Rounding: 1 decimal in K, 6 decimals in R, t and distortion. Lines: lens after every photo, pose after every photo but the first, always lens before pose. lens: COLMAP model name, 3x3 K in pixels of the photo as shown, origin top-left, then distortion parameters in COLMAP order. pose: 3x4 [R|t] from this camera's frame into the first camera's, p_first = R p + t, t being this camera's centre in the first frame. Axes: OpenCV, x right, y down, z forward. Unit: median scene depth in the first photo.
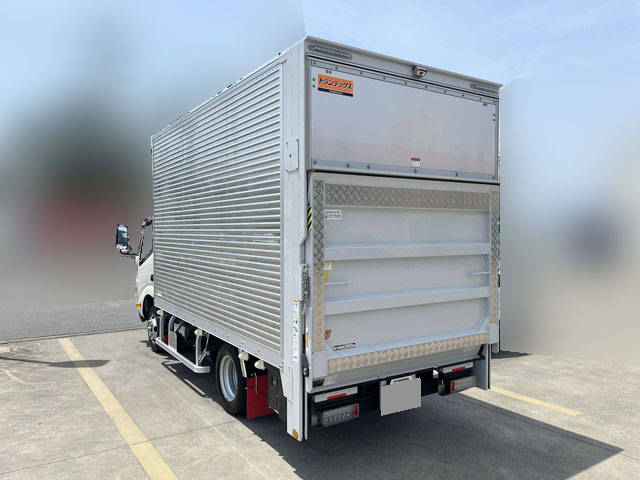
lens RADIAL K [[485.6, 0, 321.6], [0, 485.6, 240.3], [0, 0, 1]] dist [0.066631, -0.091727]
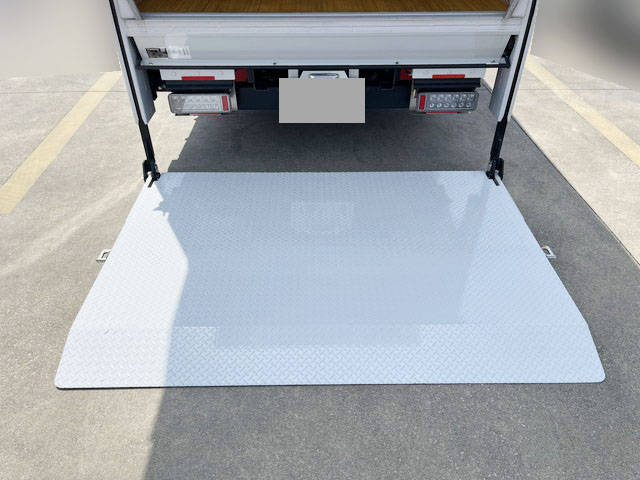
lens RADIAL K [[485.6, 0, 321.6], [0, 485.6, 256.4], [0, 0, 1]] dist [0.066631, -0.091727]
pose [[0.847559, 0.333649, -0.412702, 0.502646], [-0.009200, 0.786774, 0.617173, 0.076080], [0.530622, -0.519294, 0.669907, 0.440517]]
